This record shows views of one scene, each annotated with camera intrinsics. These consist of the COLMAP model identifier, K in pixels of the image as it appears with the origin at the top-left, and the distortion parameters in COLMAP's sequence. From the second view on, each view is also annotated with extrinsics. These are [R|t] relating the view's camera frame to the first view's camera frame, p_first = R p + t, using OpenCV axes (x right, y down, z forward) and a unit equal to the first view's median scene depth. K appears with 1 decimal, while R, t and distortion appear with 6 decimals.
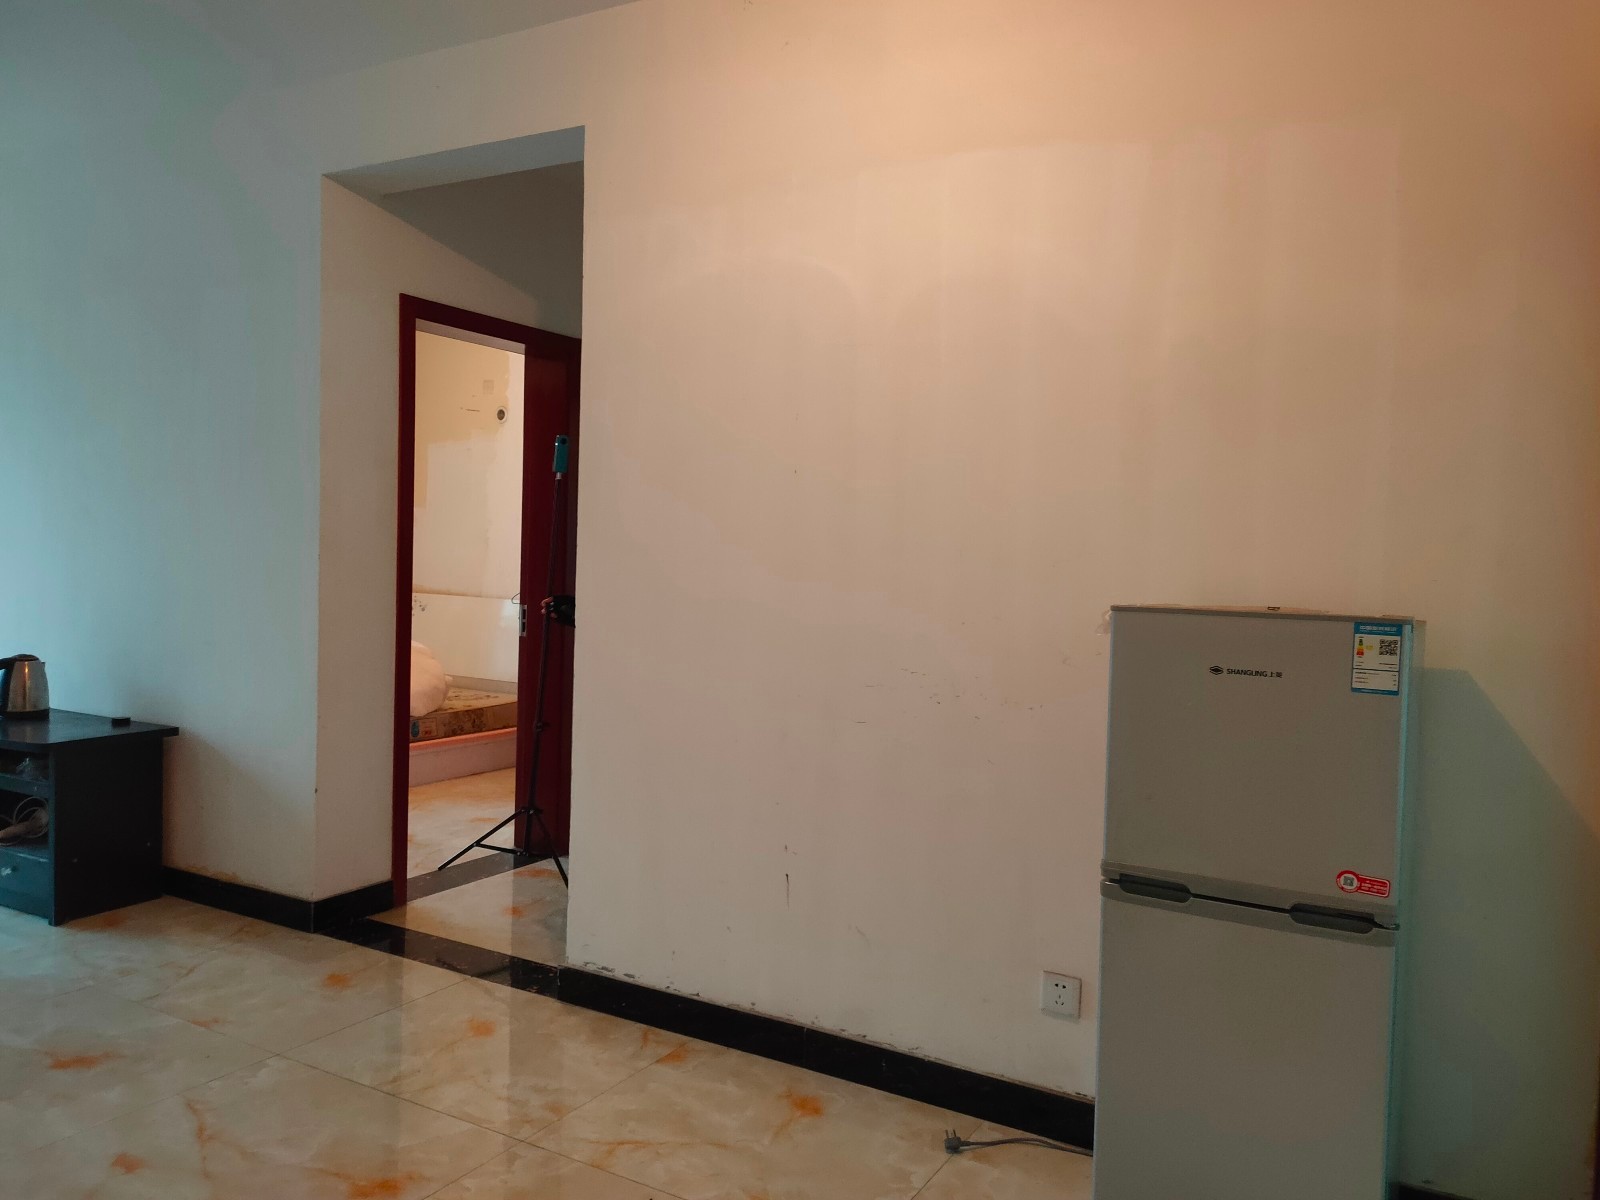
lens RADIAL K [[1207.4, 0, 798.7], [0, 1207.4, 600.3], [0, 0, 1]] dist [0.047039, -0.004349]
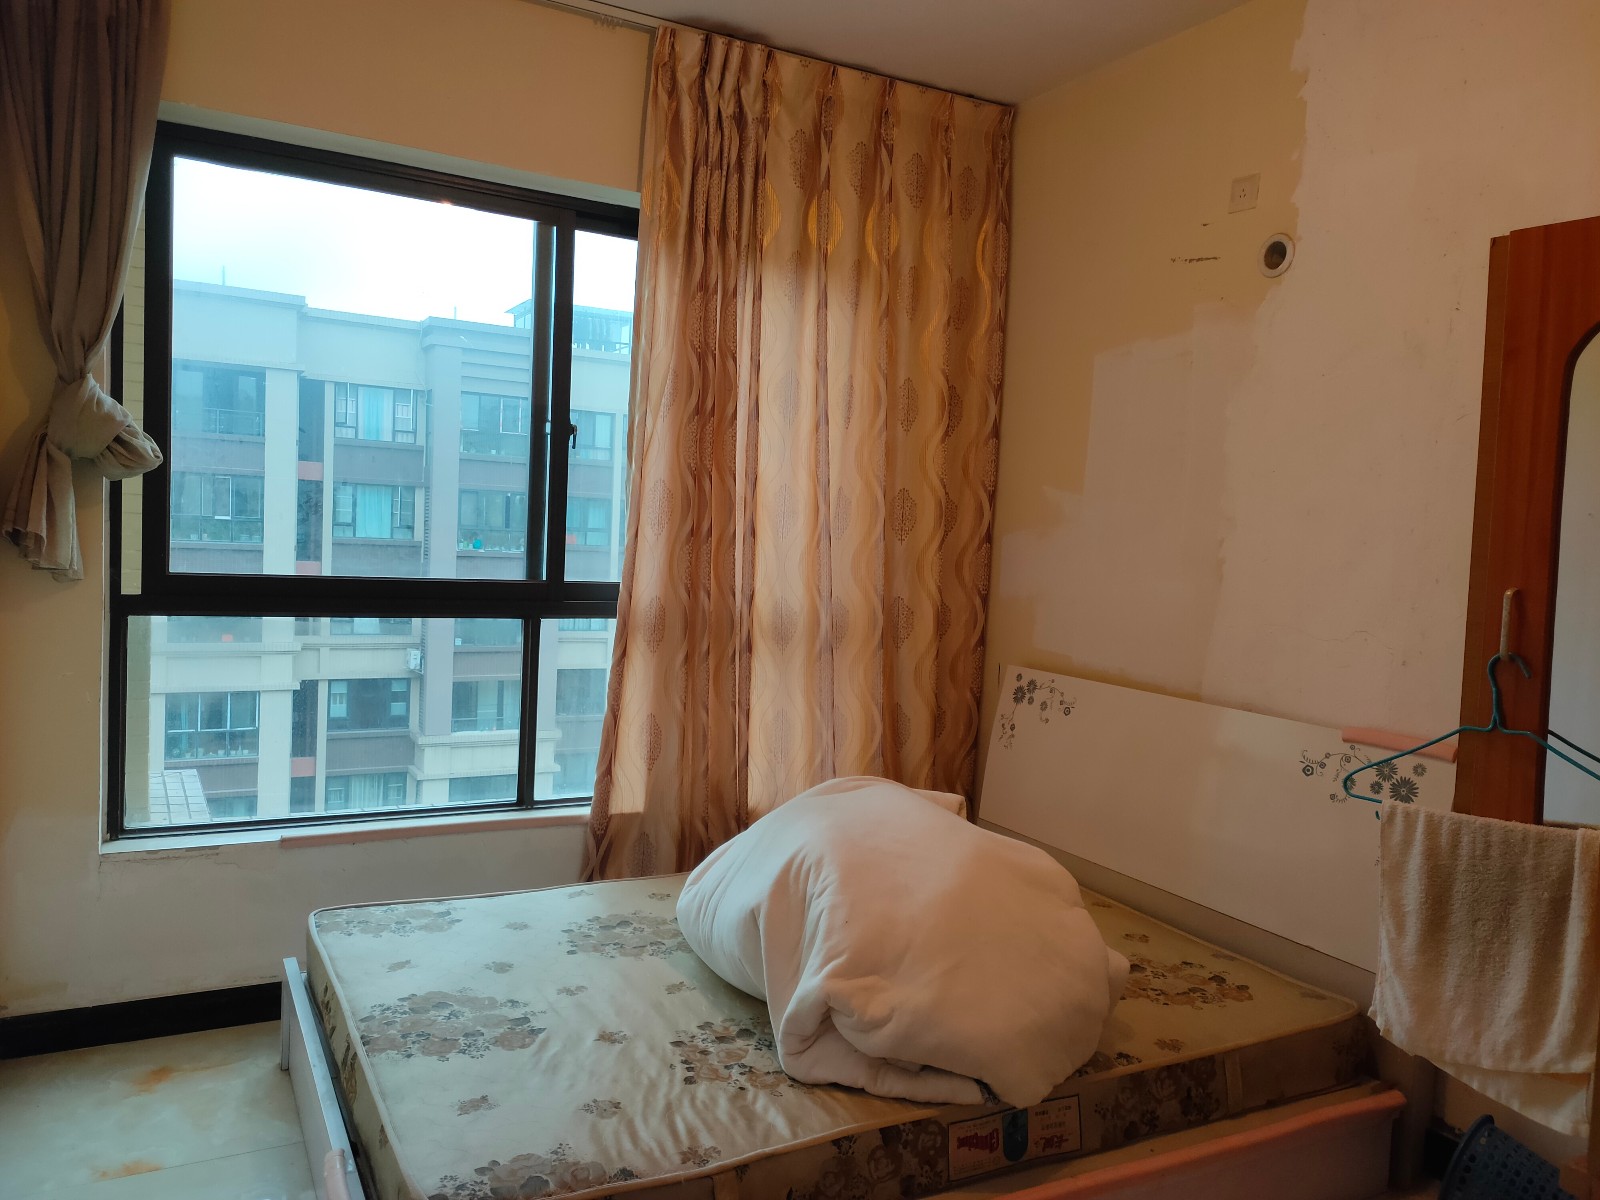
lens RADIAL K [[1207.4, 0, 797.8], [0, 1207.4, 600.4], [0, 0, 1]] dist [0.047039, -0.004349]
pose [[0.858612, 0.038802, -0.511156, -0.170736], [-0.040769, 0.999141, 0.007364, -0.035521], [0.511002, 0.014516, 0.859457, 0.574681]]
